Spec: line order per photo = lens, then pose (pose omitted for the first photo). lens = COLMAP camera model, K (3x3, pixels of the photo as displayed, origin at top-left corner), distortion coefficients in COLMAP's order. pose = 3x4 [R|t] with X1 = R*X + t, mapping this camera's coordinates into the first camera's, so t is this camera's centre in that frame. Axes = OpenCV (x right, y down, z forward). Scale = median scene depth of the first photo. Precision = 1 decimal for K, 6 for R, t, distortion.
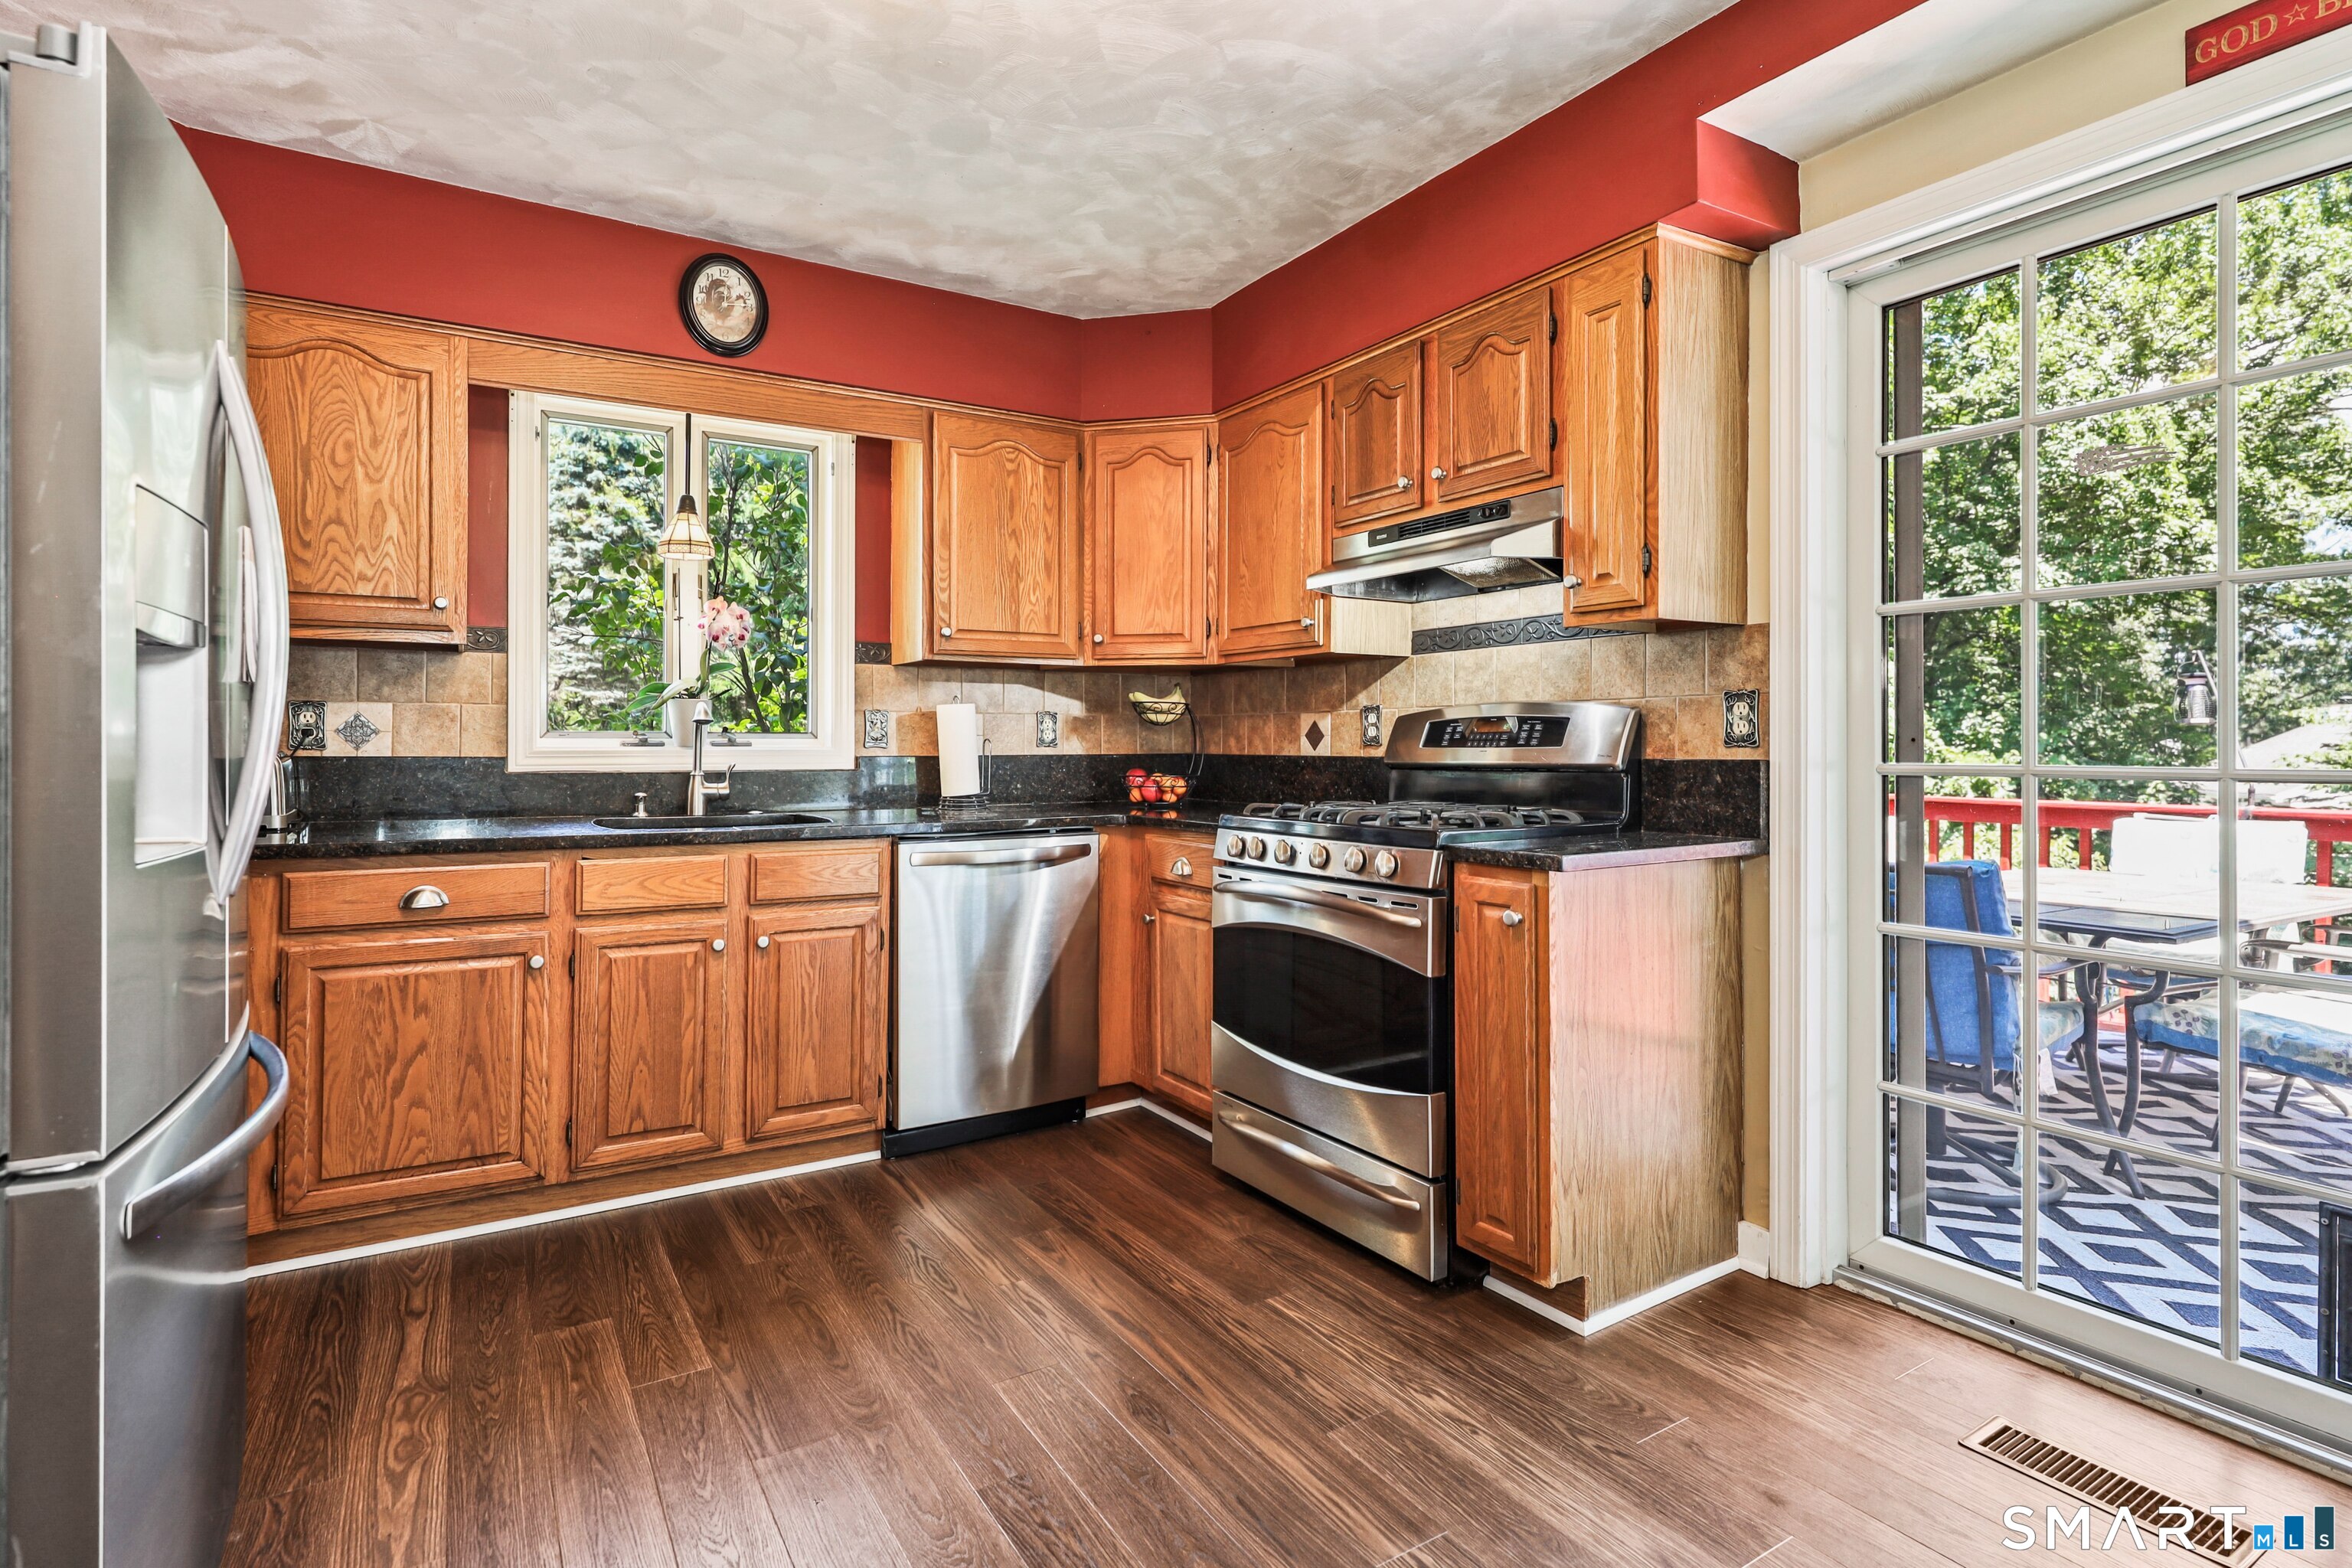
lens RADIAL K [[1141.5, 0, 1188.6], [0, 1141.5, 749.1], [0, 0, 1]] dist [-0.002695, -0.000149]
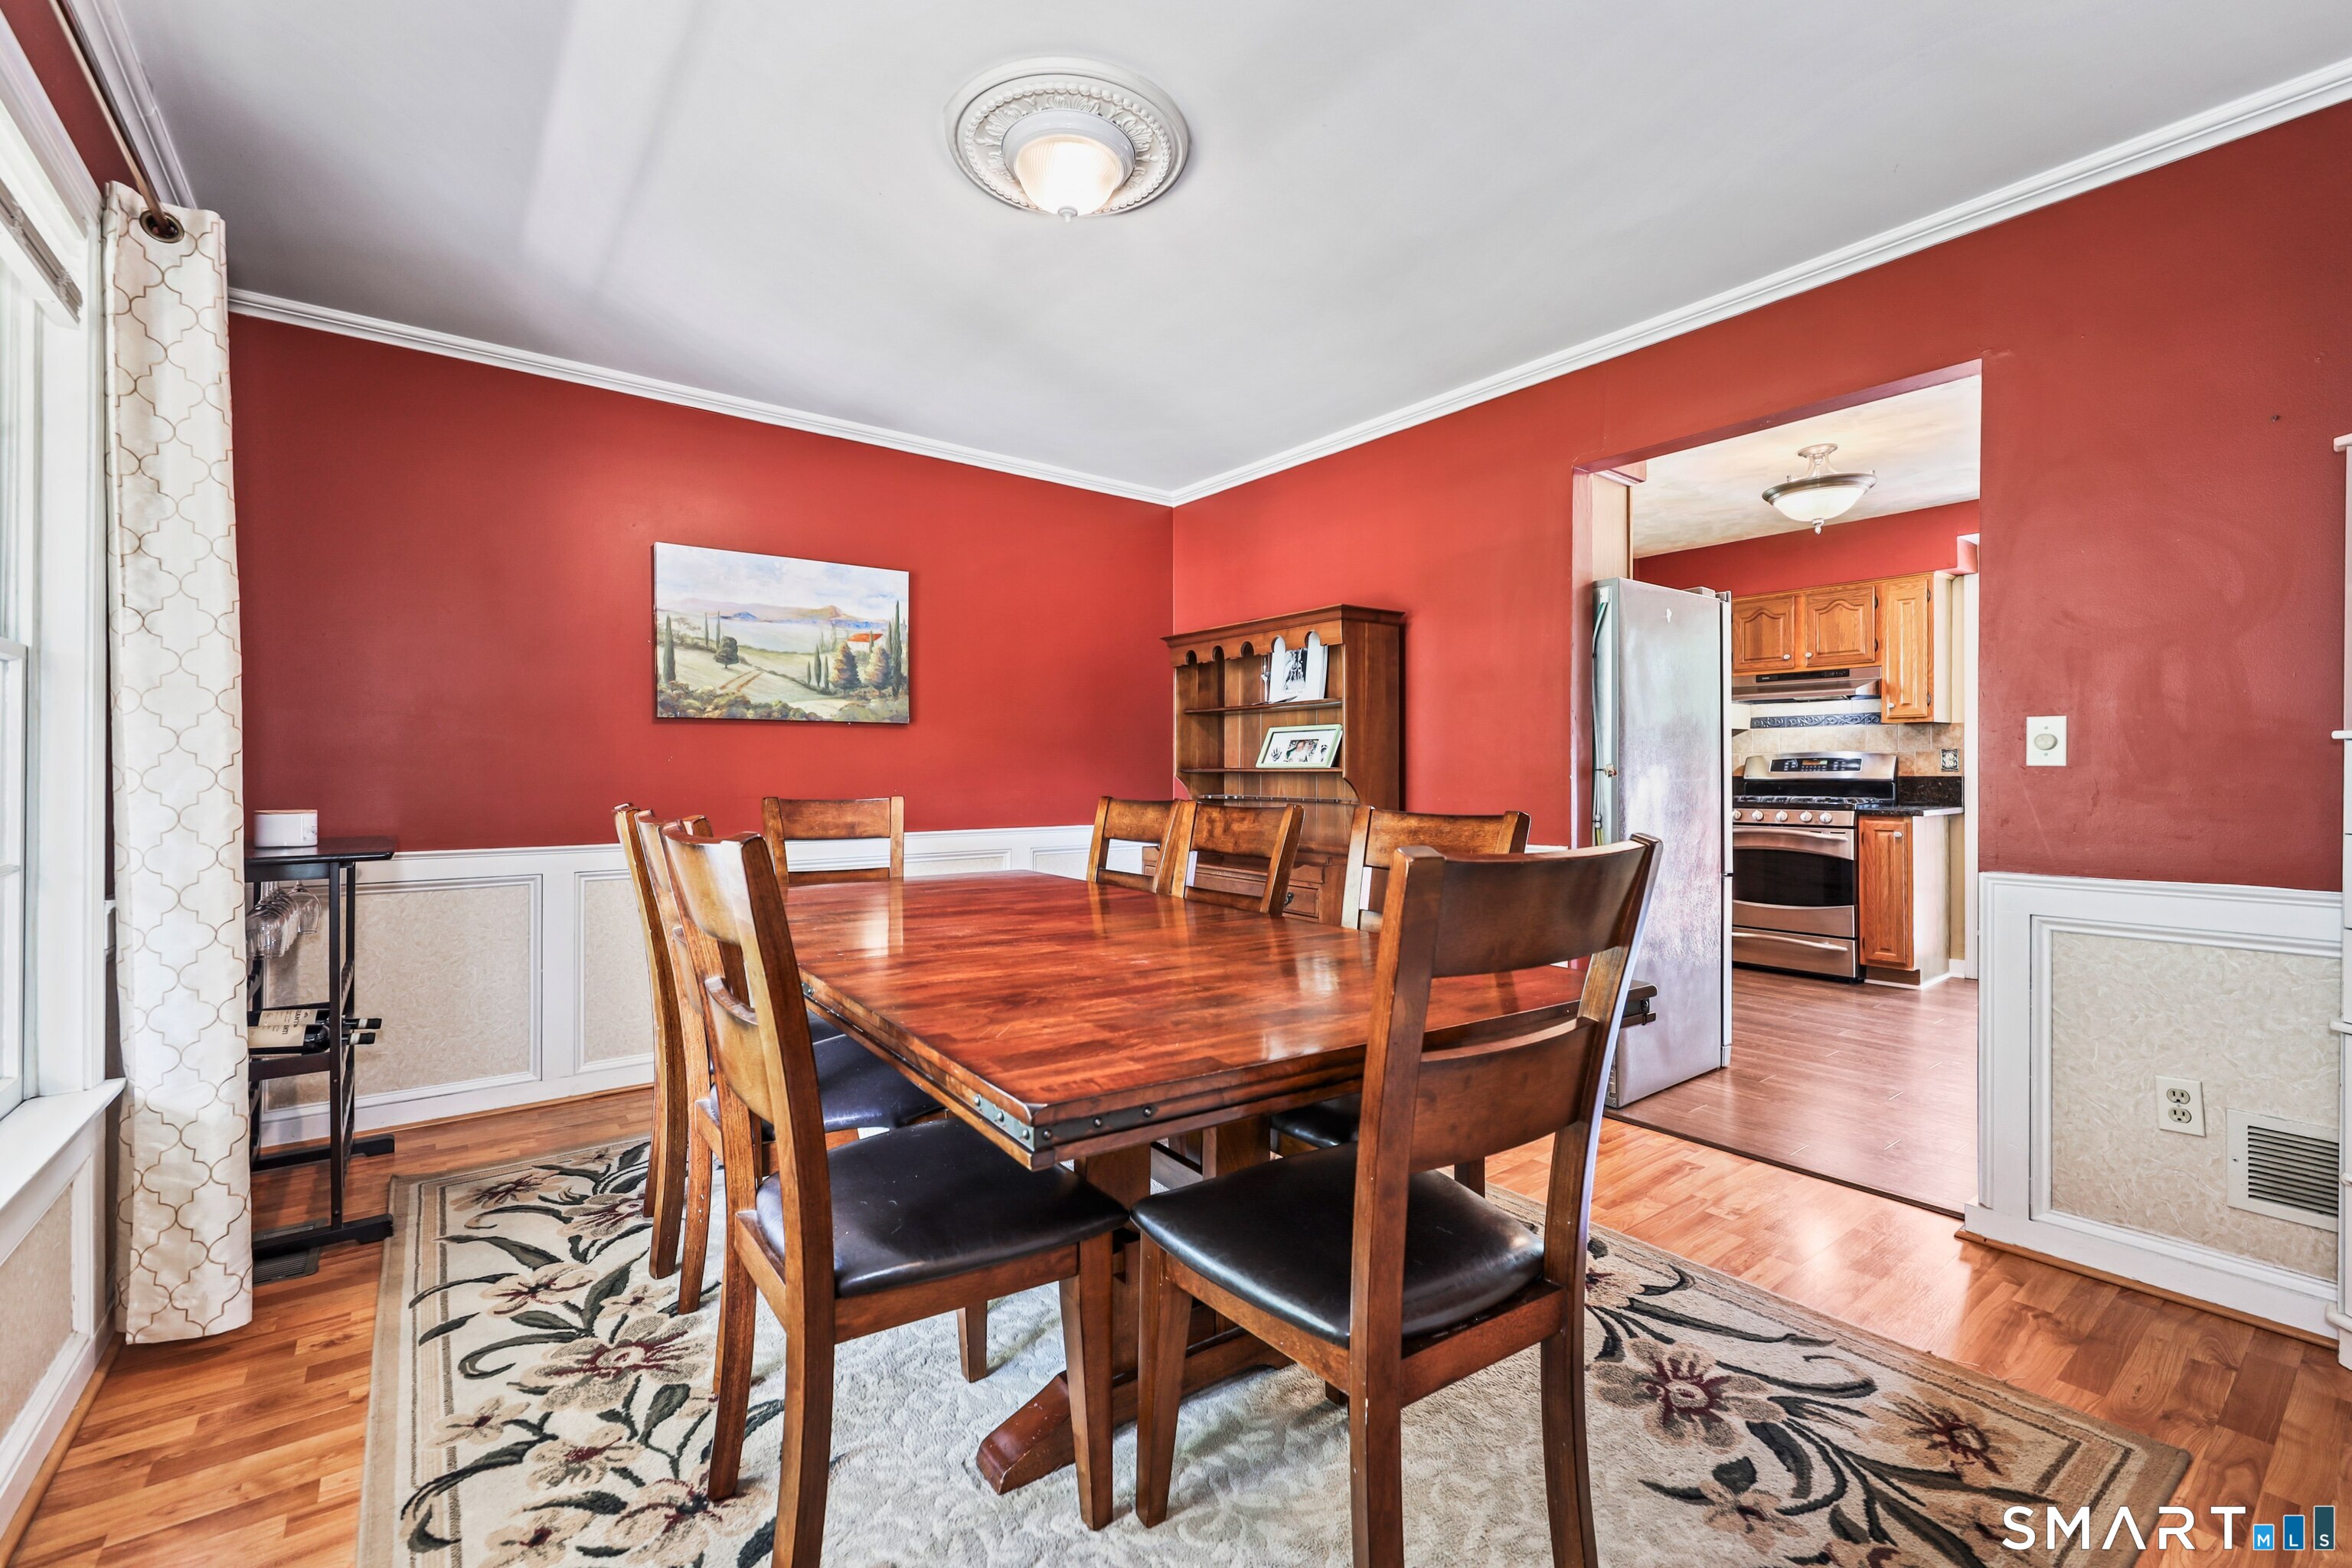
lens RADIAL K [[1003.8, 0, 1169.0], [0, 1003.8, 779.8], [0, 0, 1]] dist [-0.000957, -0.000378]
pose [[0.996726, -0.000130, 0.080853, -1.134158], [-0.000268, 0.999988, 0.004915, 0.005231], [-0.080853, -0.004921, 0.996714, -0.855747]]
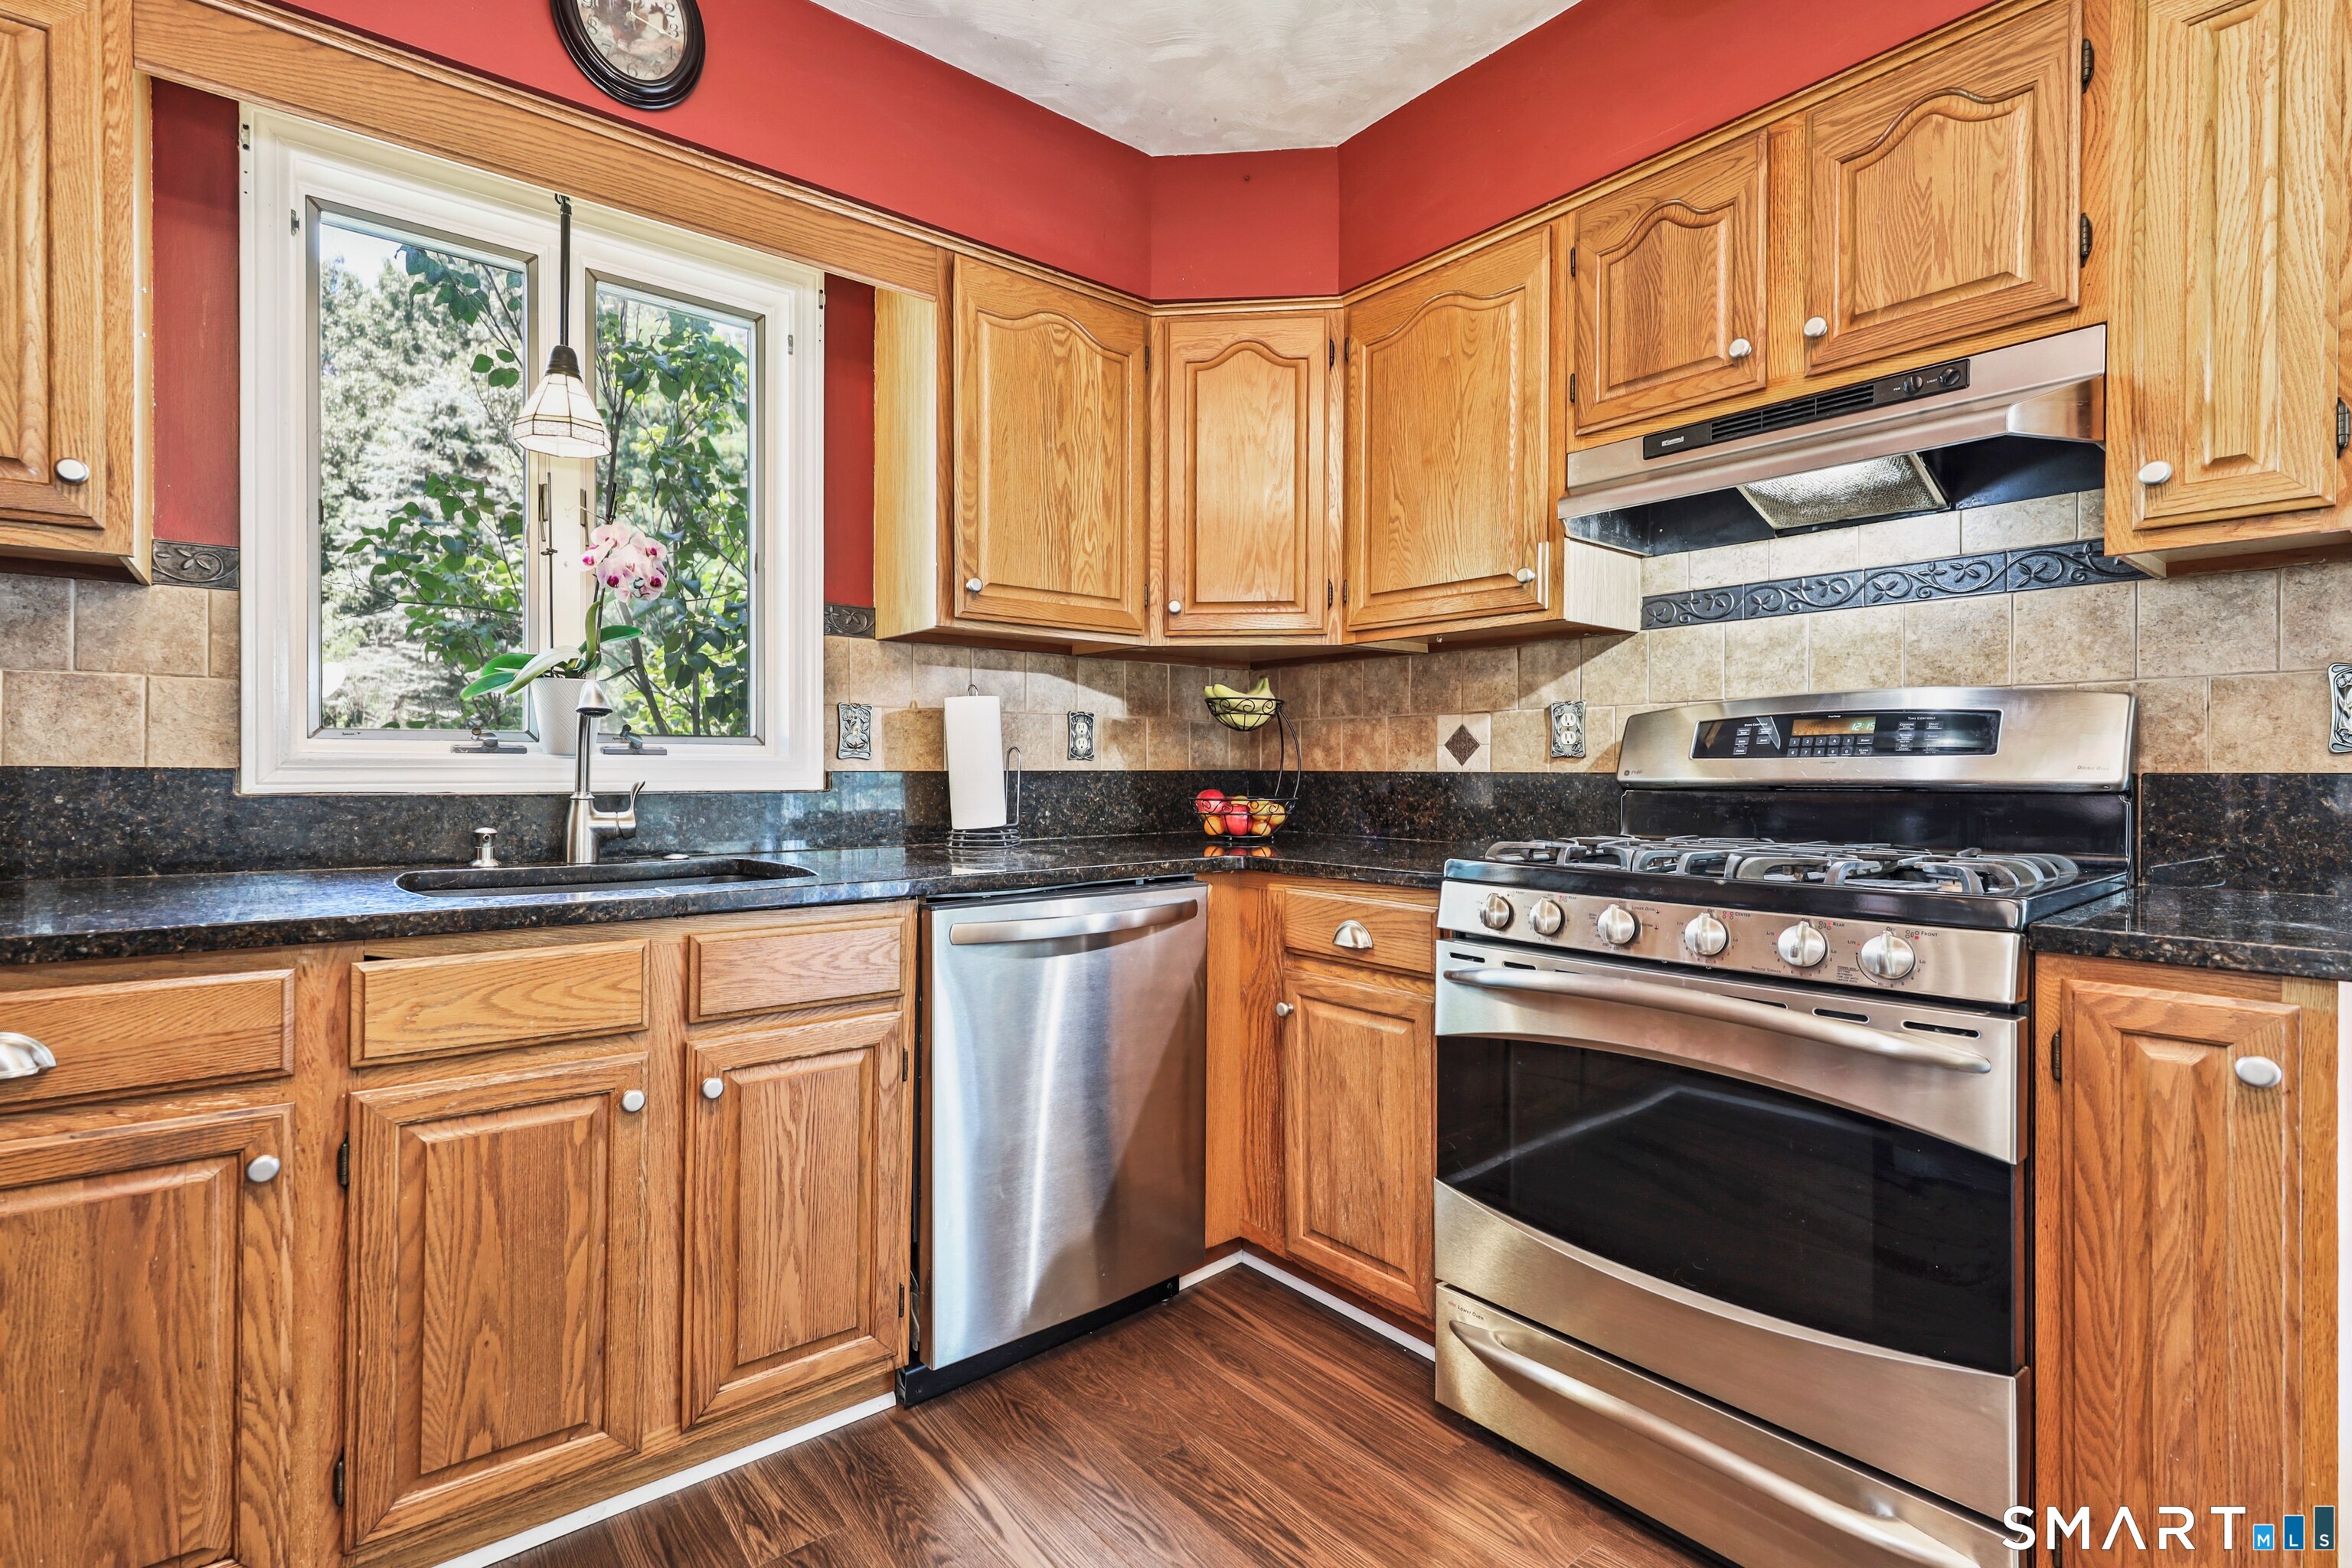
lens RADIAL K [[1078.1, 0, 1184.4], [0, 1078.1, 785.0], [0, 0, 1]] dist [-0.001362, 0.000467]
pose [[0.992407, 0.000771, 0.122998, -0.187037], [-0.002124, 0.999939, 0.010867, 0.008451], [-0.122982, -0.011046, 0.992347, 0.397027]]
